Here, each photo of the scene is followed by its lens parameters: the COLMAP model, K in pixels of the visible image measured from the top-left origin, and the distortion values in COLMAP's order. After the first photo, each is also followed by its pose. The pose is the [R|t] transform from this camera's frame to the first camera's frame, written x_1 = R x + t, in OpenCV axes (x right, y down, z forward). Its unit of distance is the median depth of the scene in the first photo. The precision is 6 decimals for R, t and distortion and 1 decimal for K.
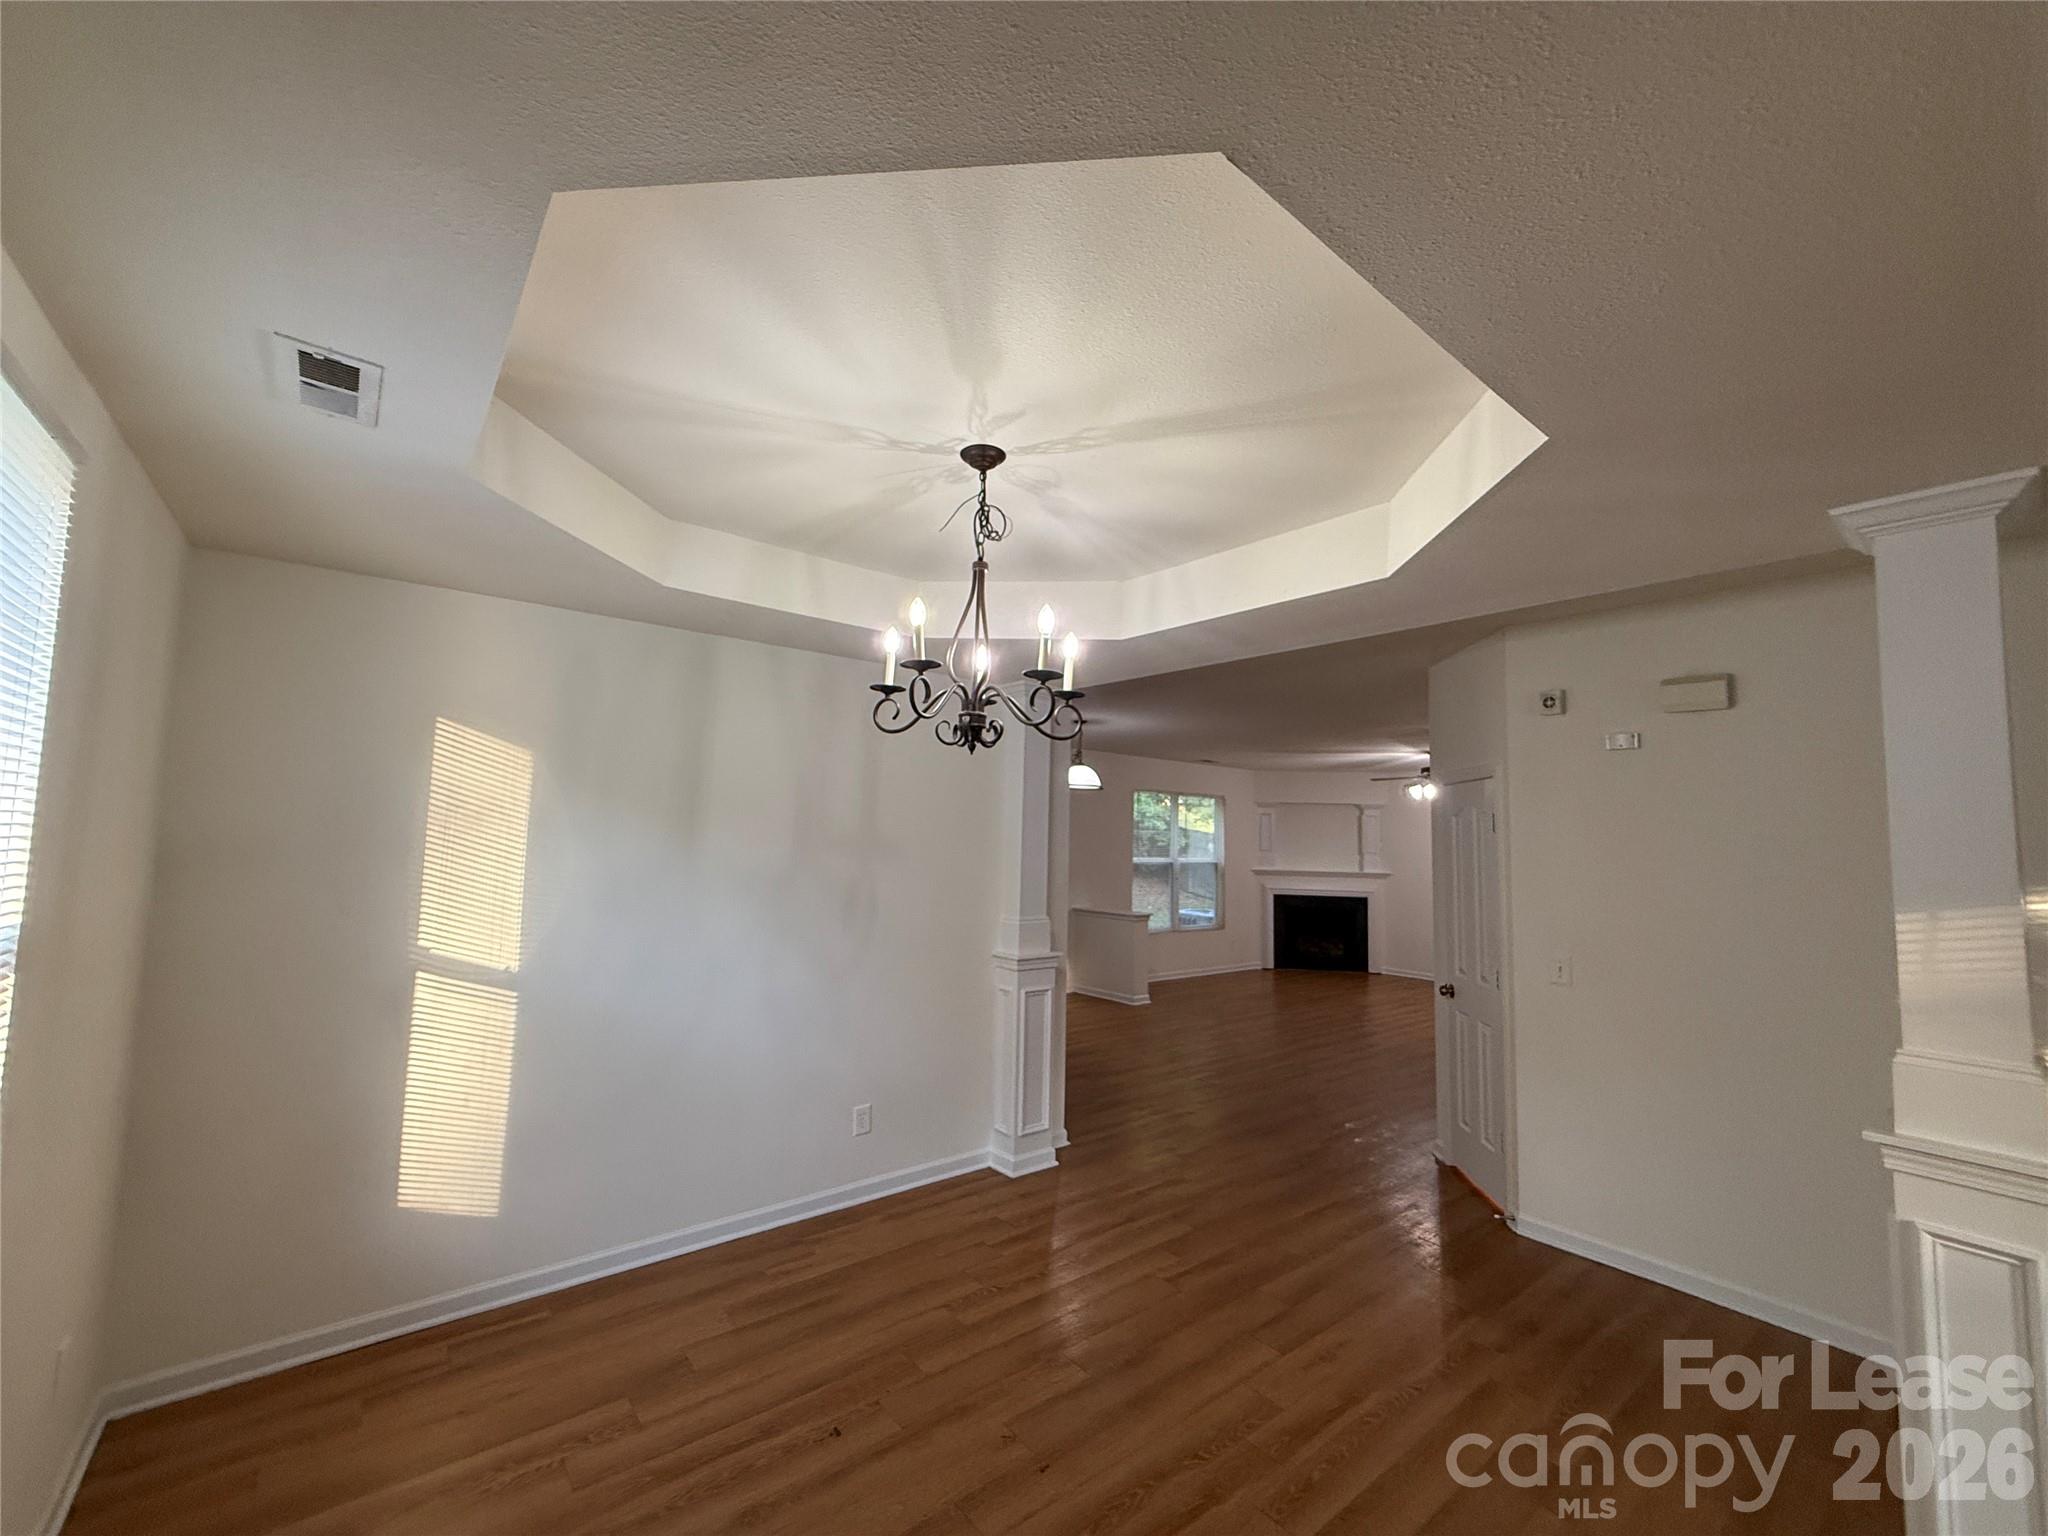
lens RADIAL K [[819.1, 0, 1020.4], [0, 819.1, 768.3], [0, 0, 1]] dist [-0.001027, 0.000084]
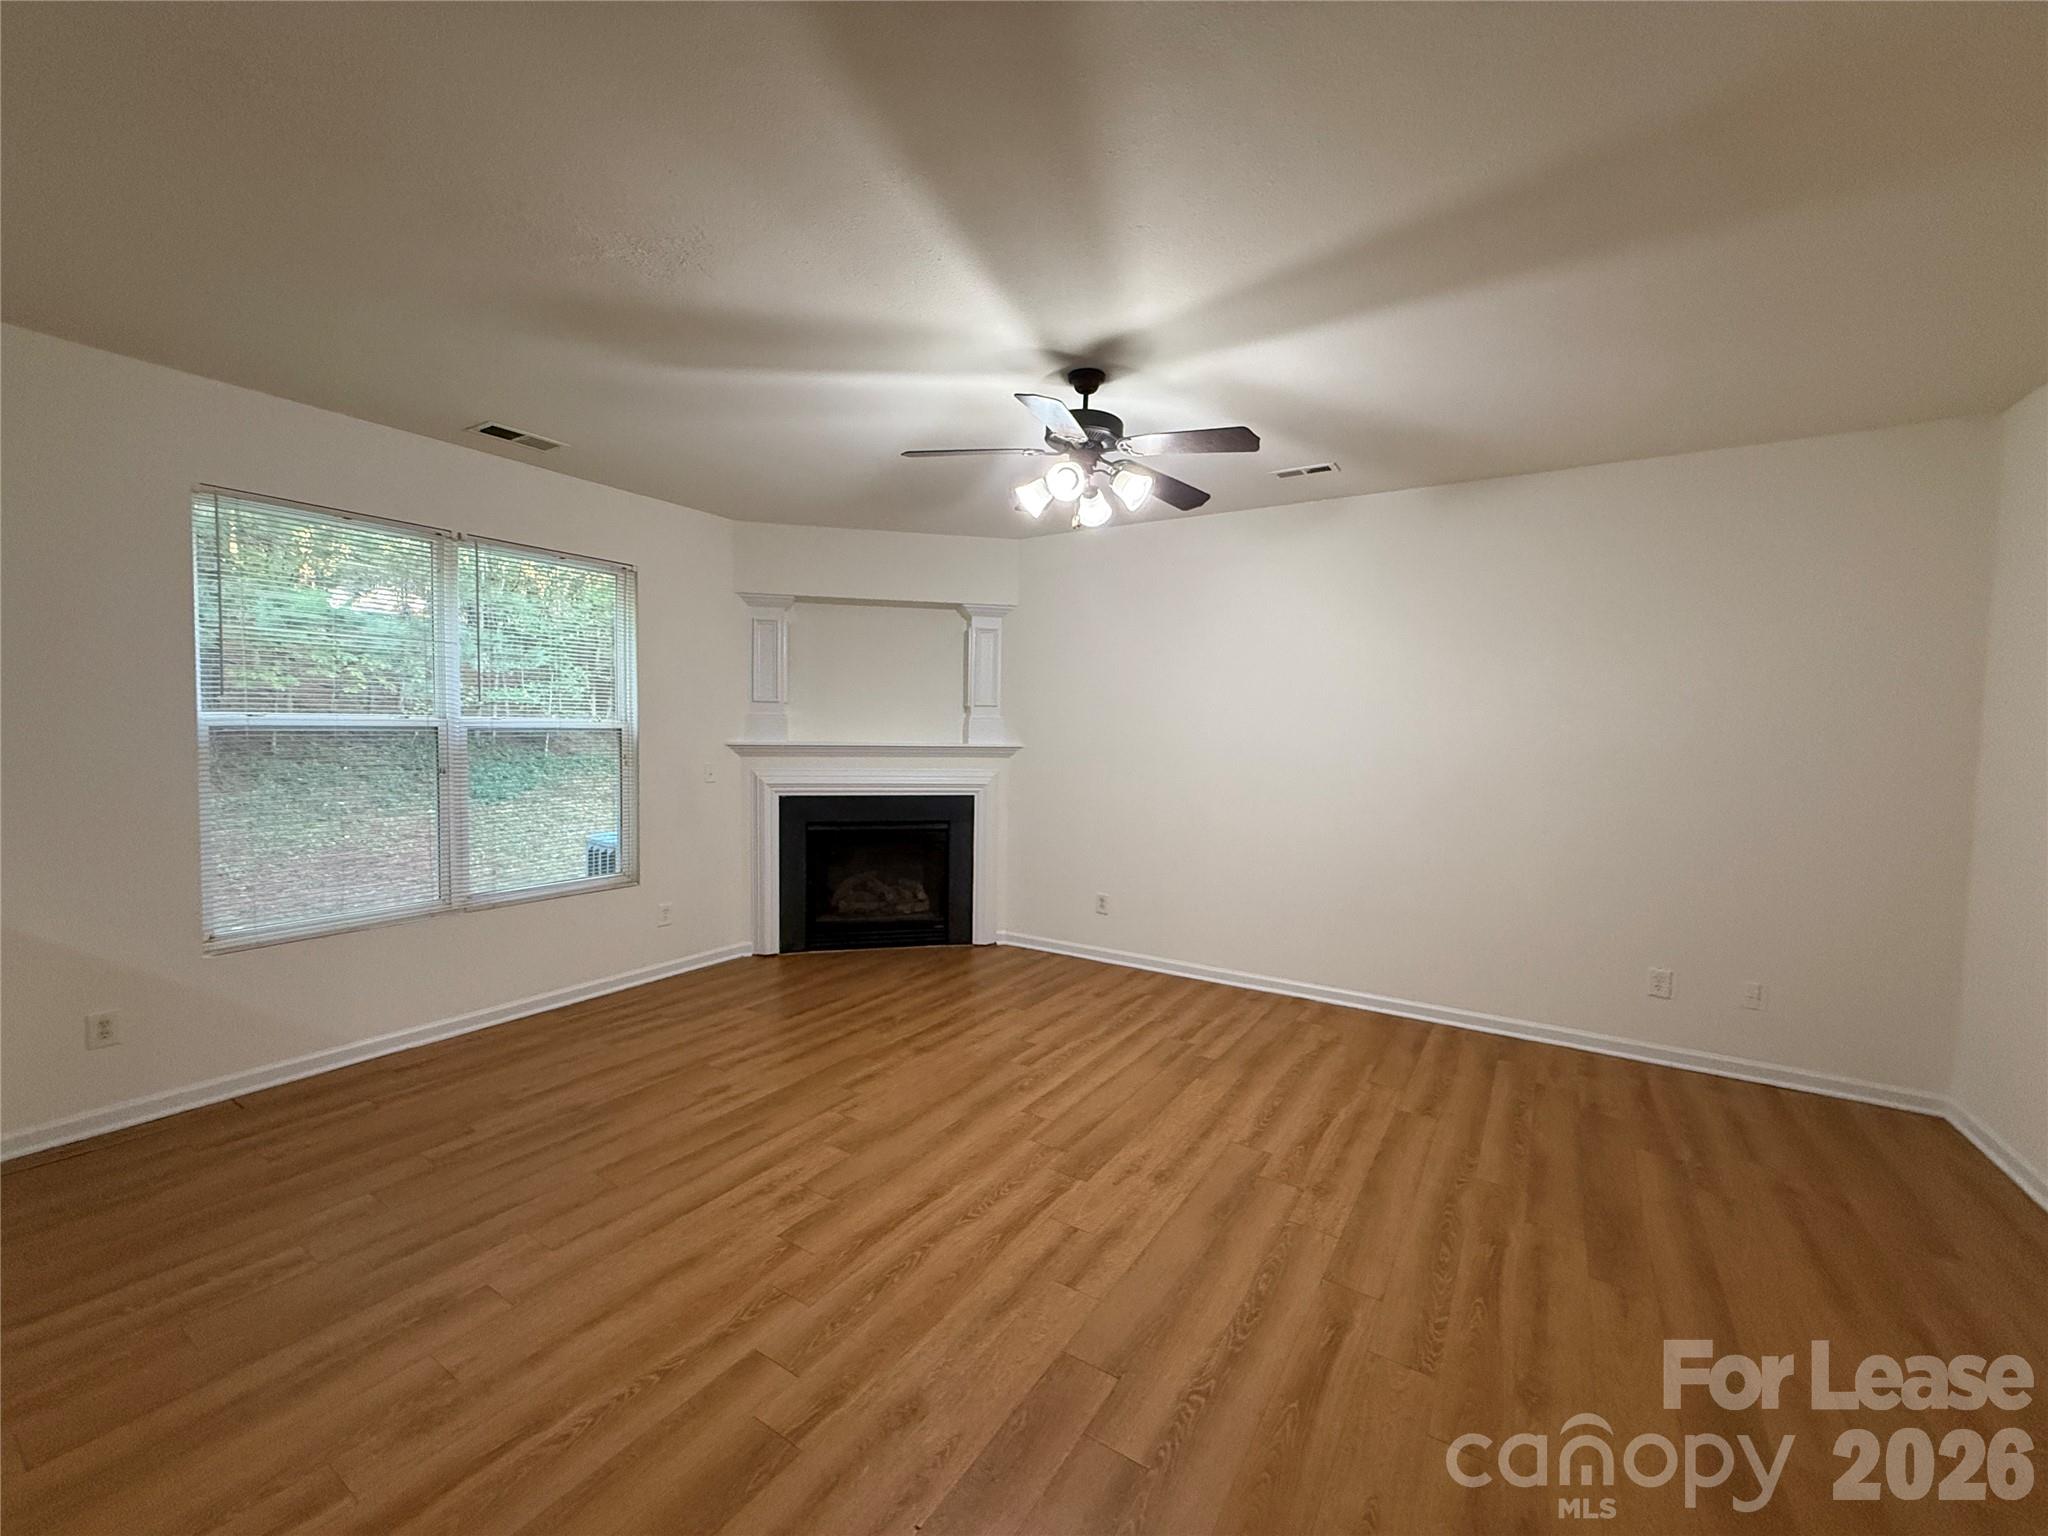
lens RADIAL K [[819.1, 0, 1022.9], [0, 819.1, 768.0], [0, 0, 1]] dist [-0.001027, 0.000084]
pose [[0.942647, -0.027916, 0.332621, 0.287838], [-0.021206, 0.989475, 0.143143, 0.069765], [-0.333116, -0.141987, 0.932134, 0.532092]]
